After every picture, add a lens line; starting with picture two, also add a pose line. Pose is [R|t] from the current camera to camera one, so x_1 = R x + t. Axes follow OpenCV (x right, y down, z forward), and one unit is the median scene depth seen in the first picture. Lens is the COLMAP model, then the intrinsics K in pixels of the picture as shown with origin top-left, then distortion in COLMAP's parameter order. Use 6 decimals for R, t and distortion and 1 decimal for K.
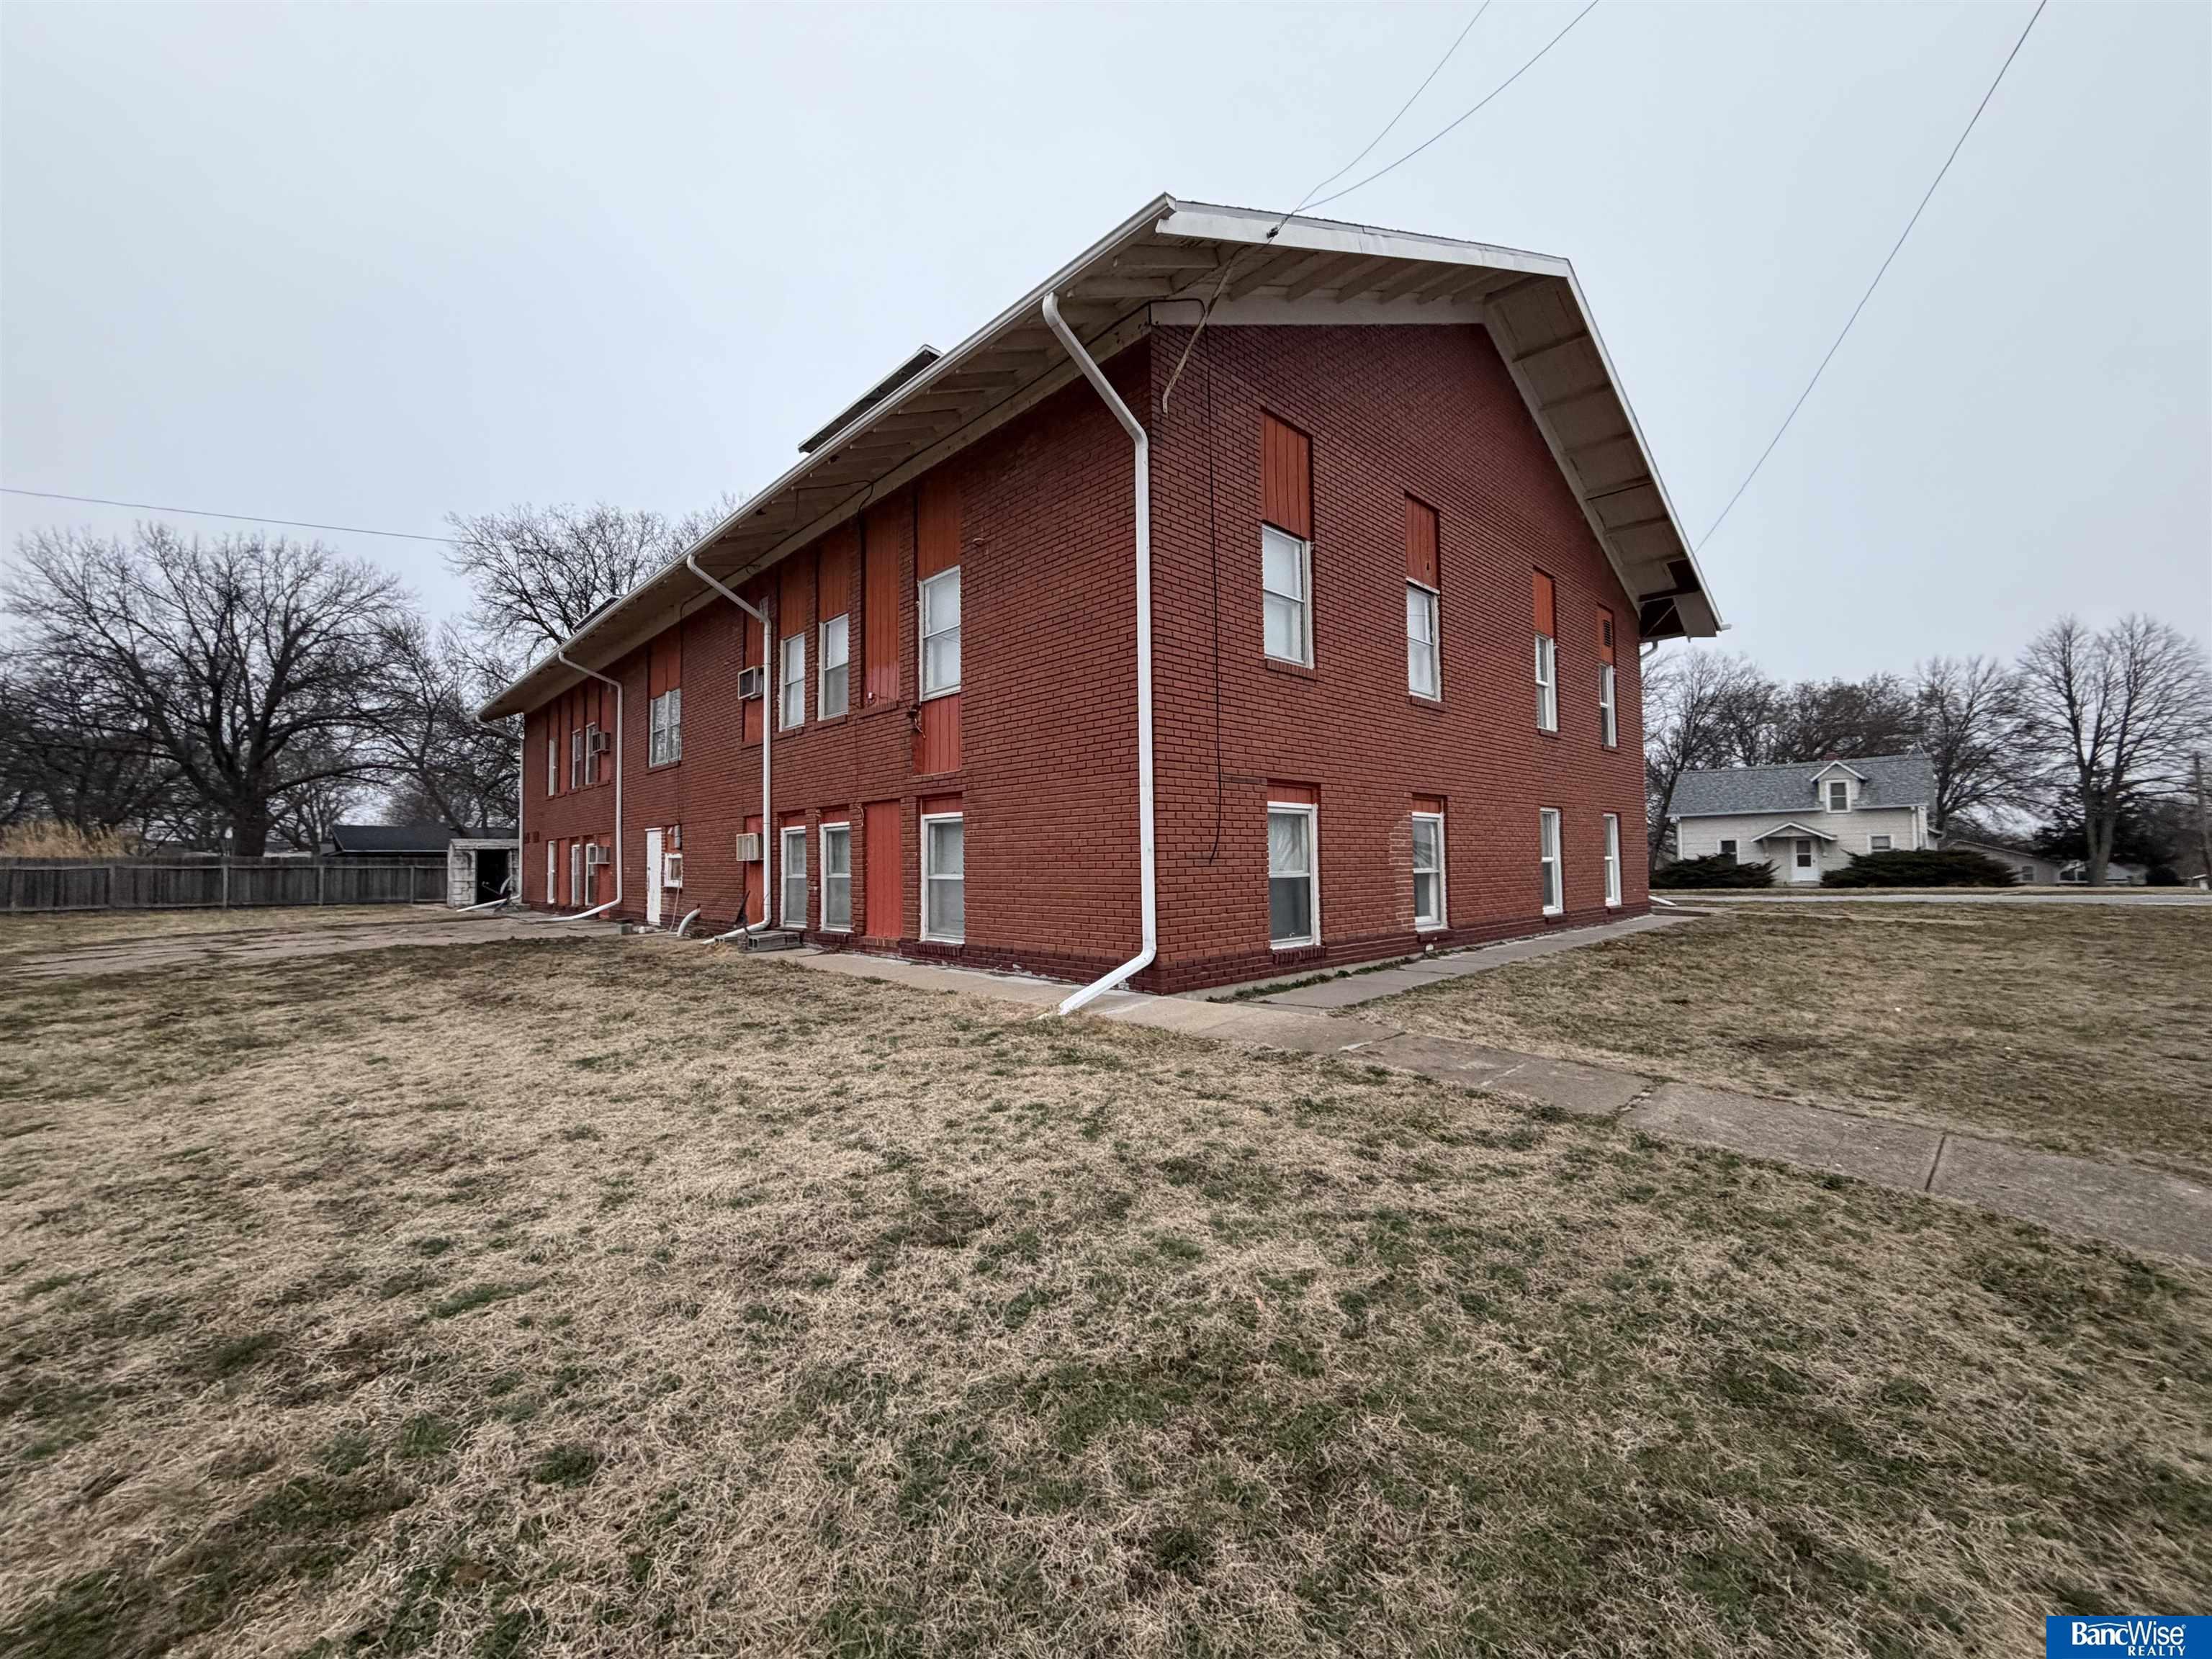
lens RADIAL K [[883.1, 0, 1102.9], [0, 883.1, 822.4], [0, 0, 1]] dist [-0.001674, 0.001184]
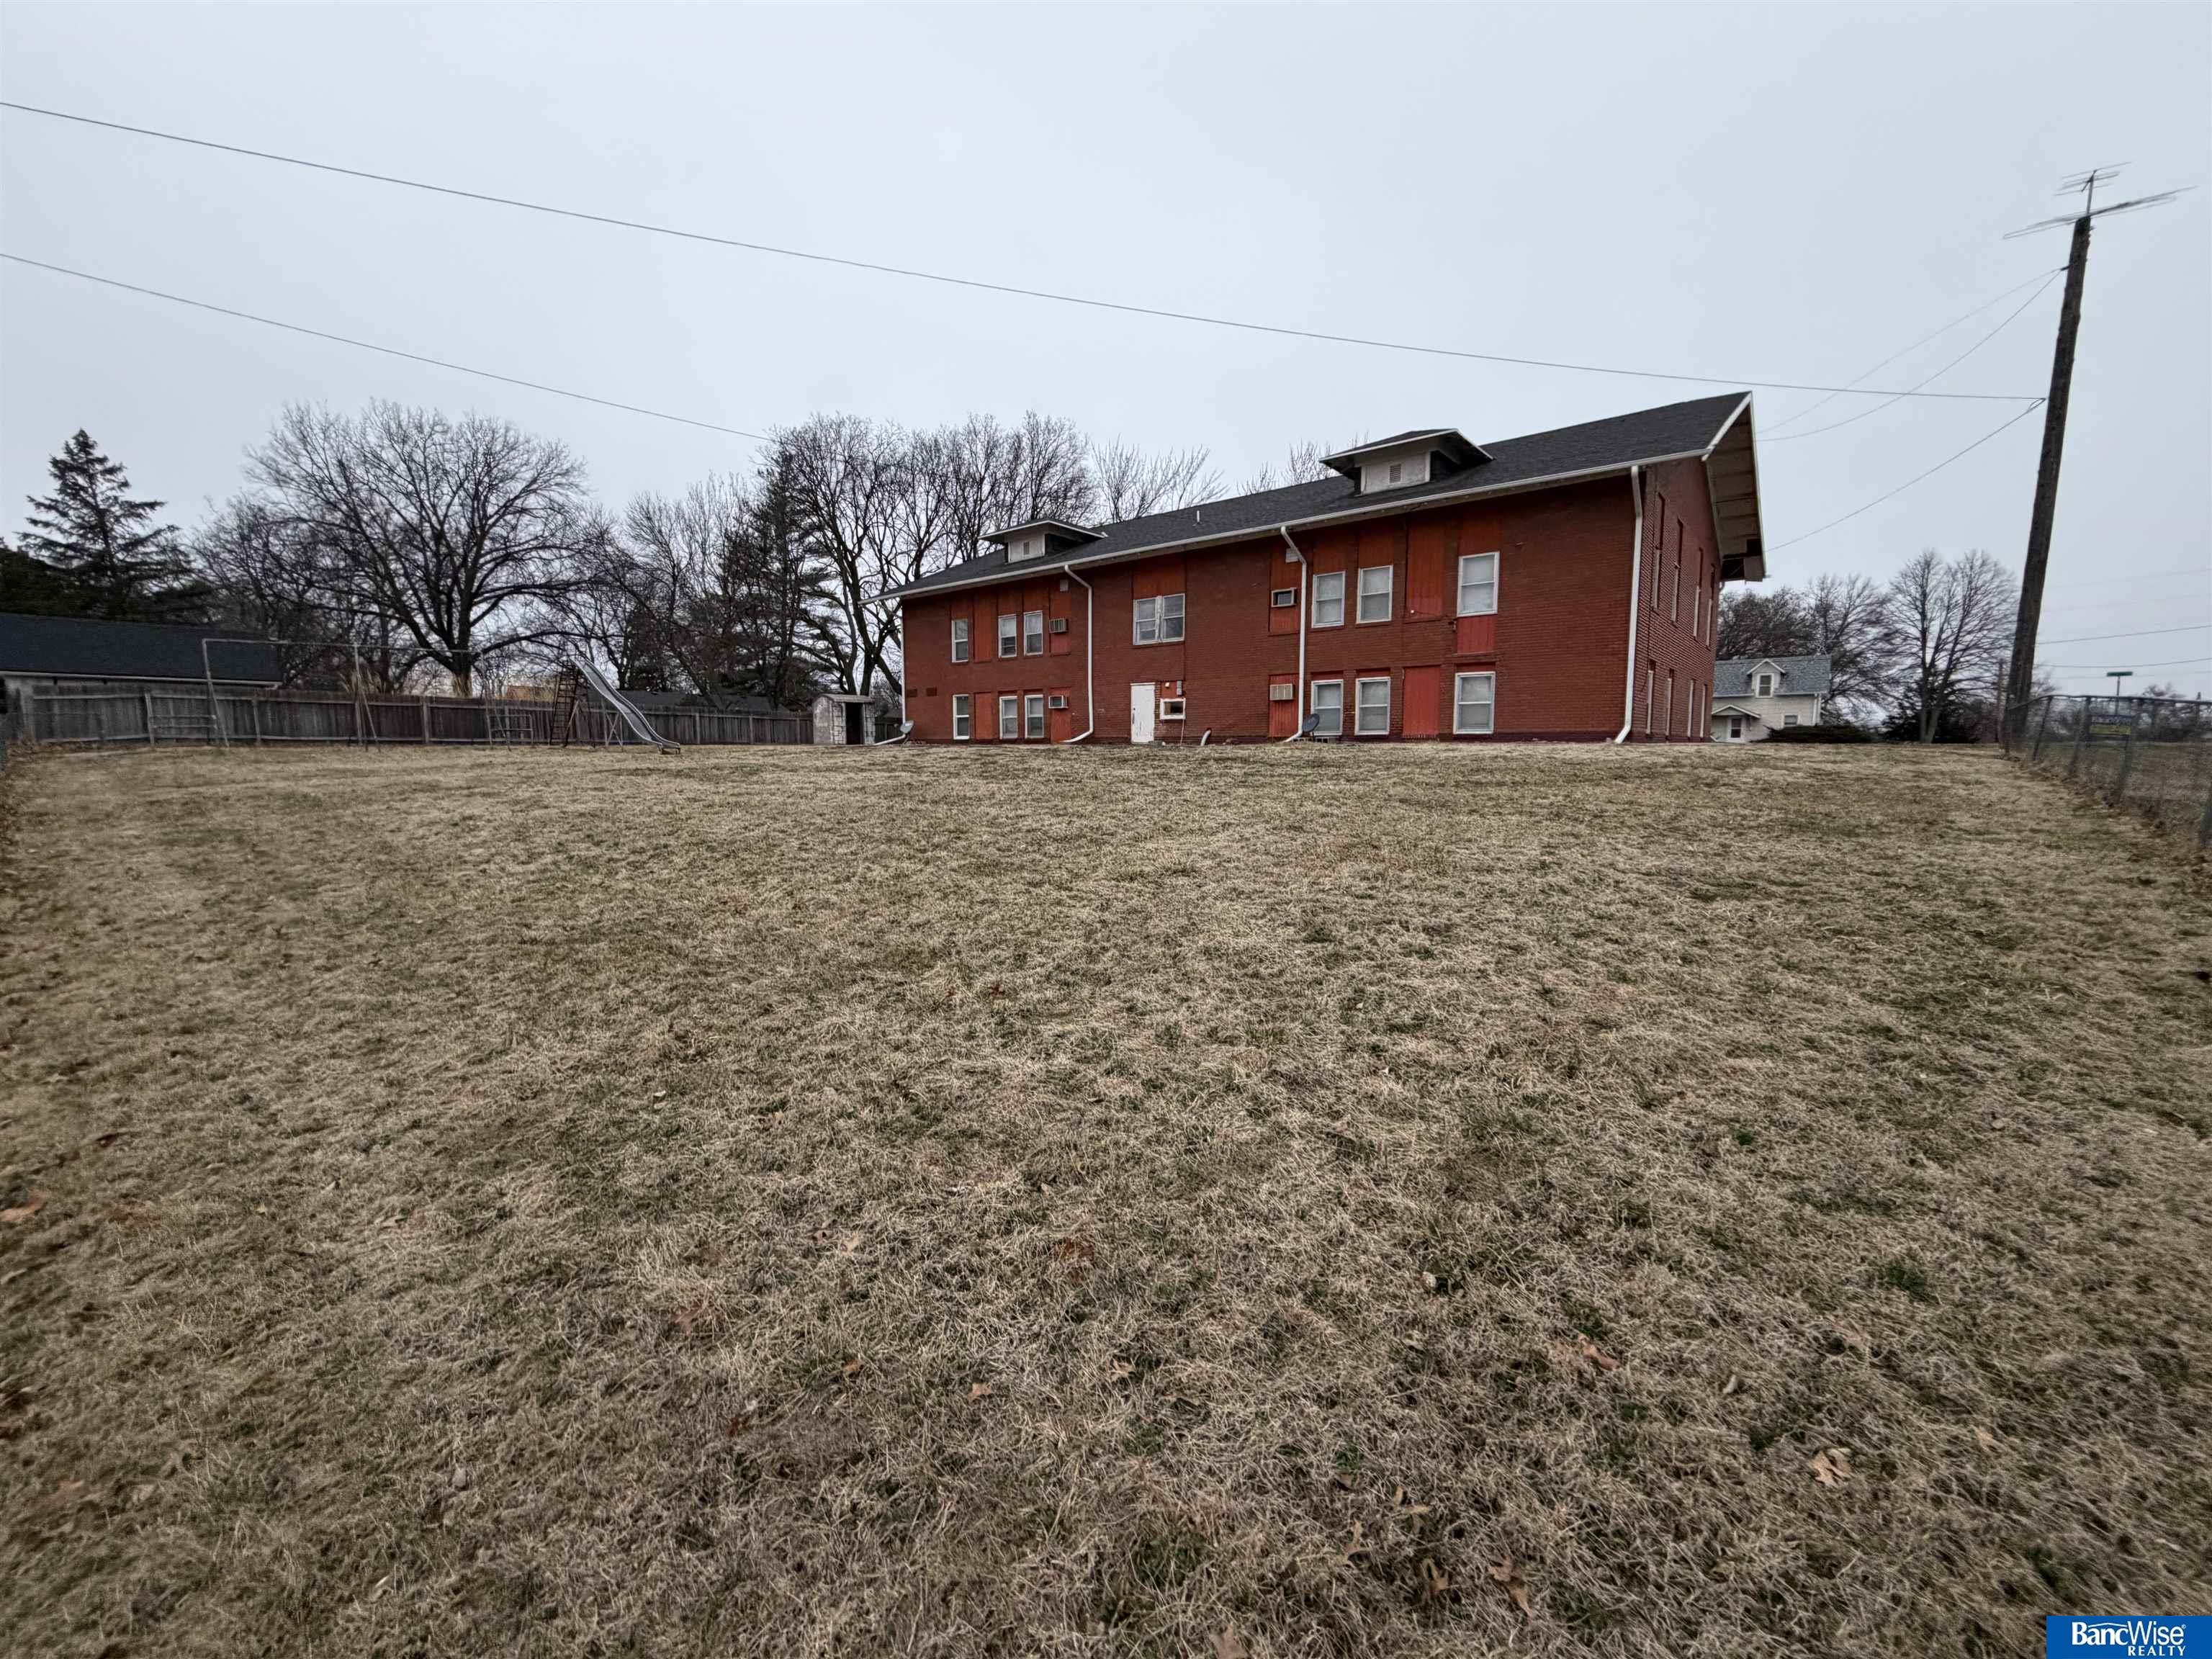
lens RADIAL K [[883.1, 0, 1120.1], [0, 883.1, 822.9], [0, 0, 1]] dist [-0.001674, 0.001184]
pose [[0.993359, 0.002569, 0.115030, -0.236618], [-0.017533, 0.991455, 0.129265, 0.016652], [-0.113715, -0.130423, 0.984916, -0.192835]]
